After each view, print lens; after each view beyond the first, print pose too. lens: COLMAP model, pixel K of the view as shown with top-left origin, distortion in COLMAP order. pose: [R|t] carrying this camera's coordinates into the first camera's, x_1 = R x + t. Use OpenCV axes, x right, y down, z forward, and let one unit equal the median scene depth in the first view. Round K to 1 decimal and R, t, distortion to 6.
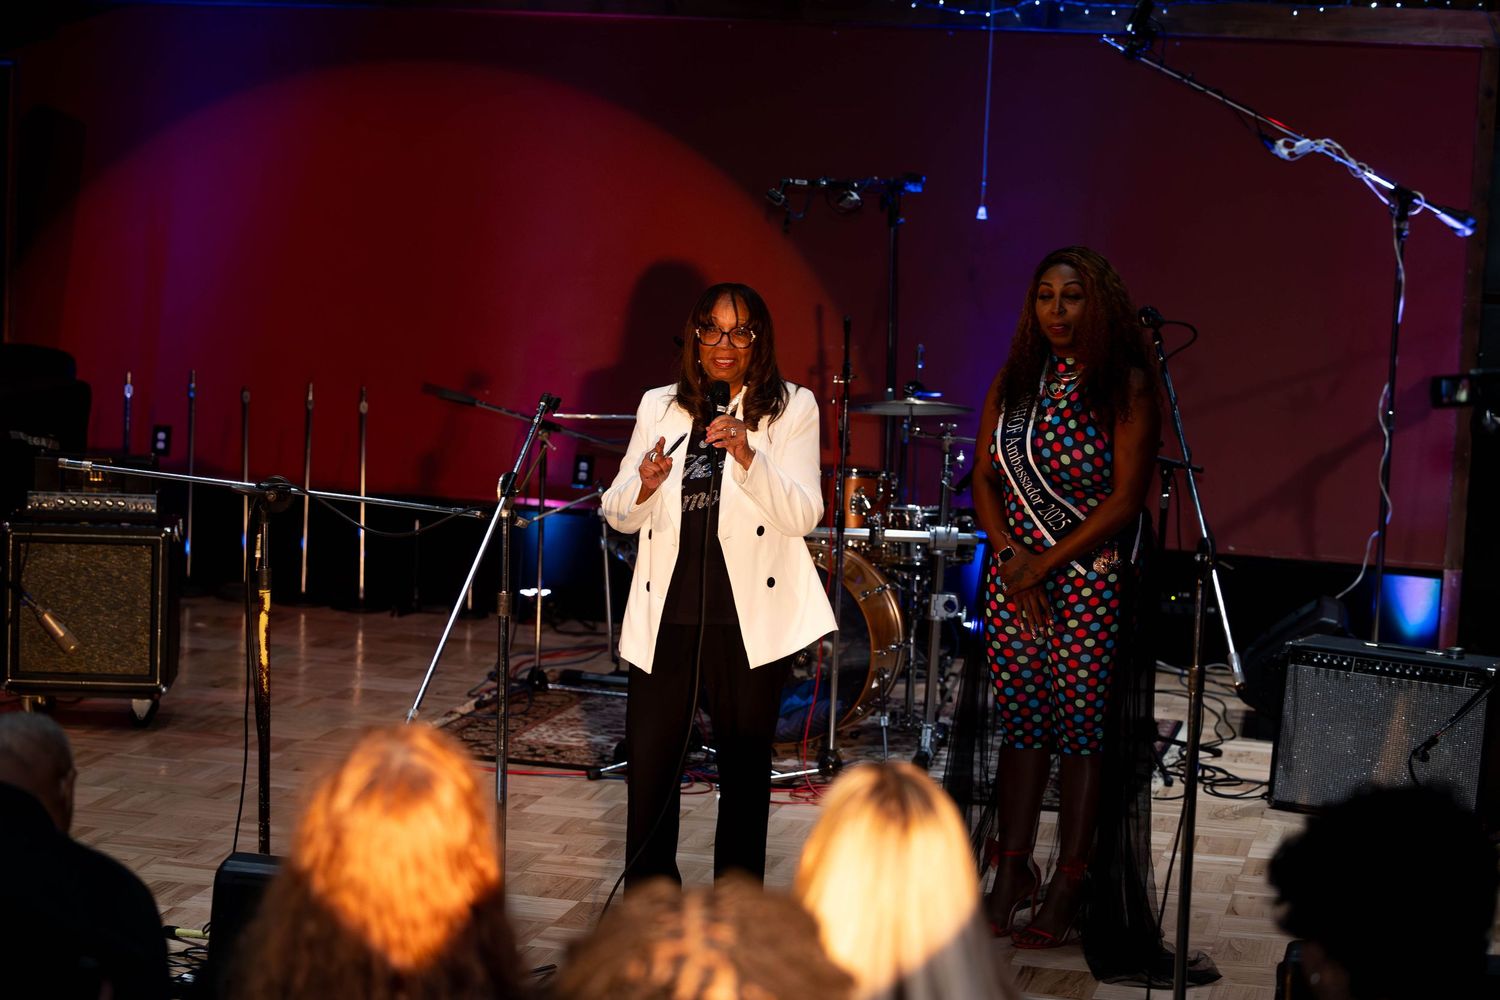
lens RADIAL K [[3119.0, 0, 750.0], [0, 3119.0, 500.0], [0, 0, 1]] dist [-0.051181, -0.167531]
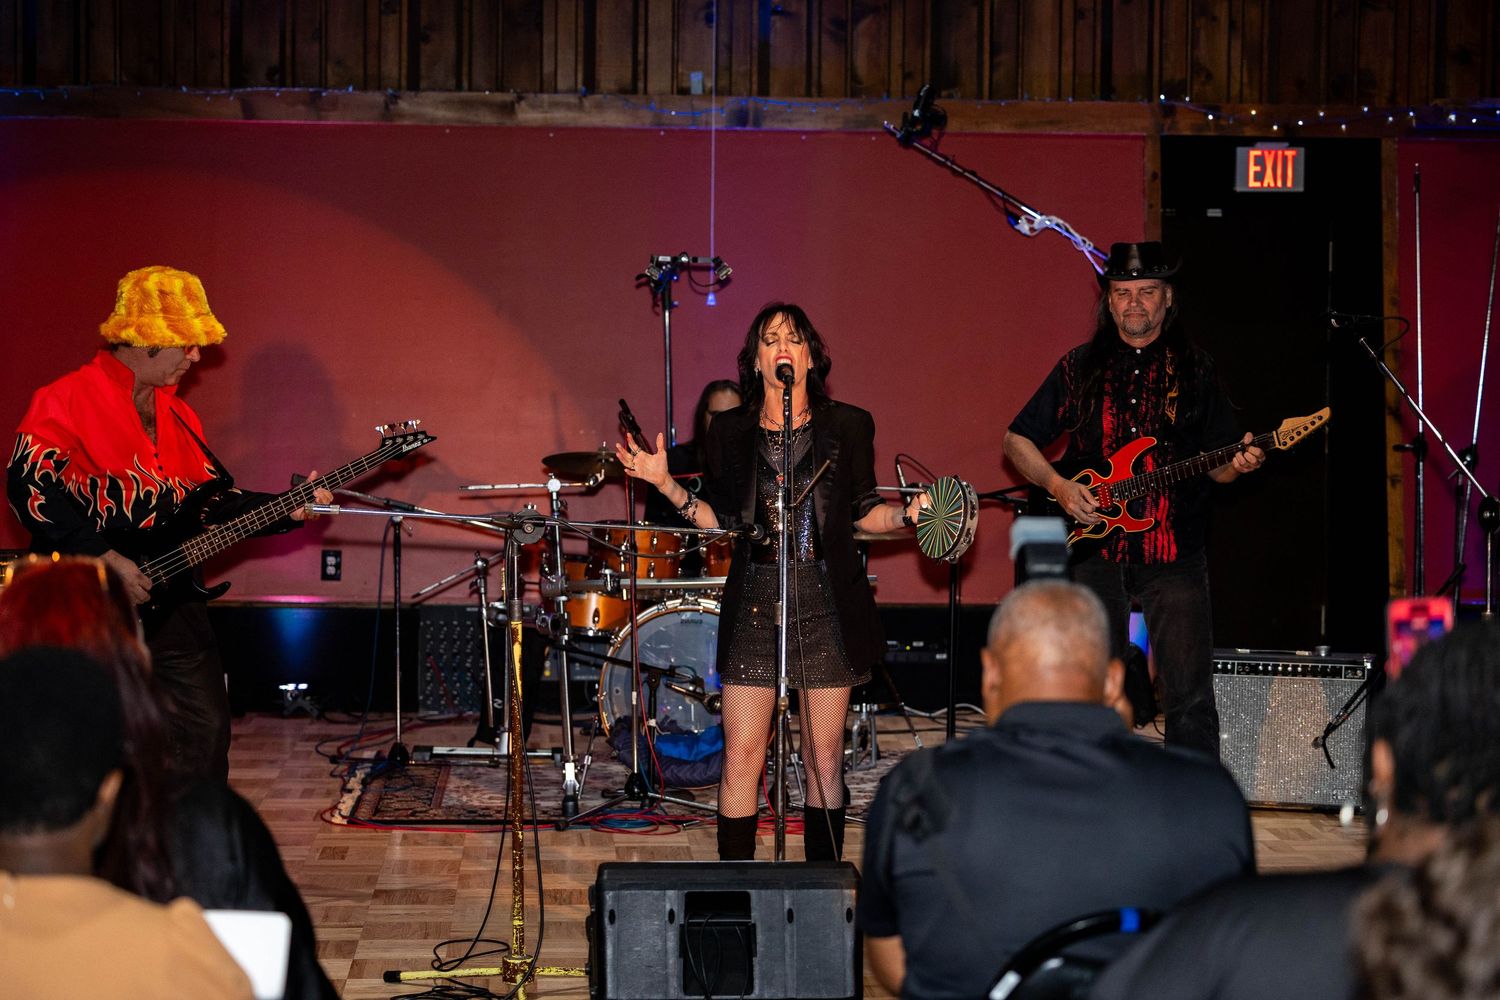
lens RADIAL K [[3012.0, 0, 750.0], [0, 3012.0, 500.0], [0, 0, 1]] dist [0.040684, 0.165581]
pose [[0.952784, -0.049858, 0.299528, -0.271047], [0.065901, 0.996869, -0.043693, 0.026827], [-0.296412, 0.061369, 0.953086, 0.020670]]
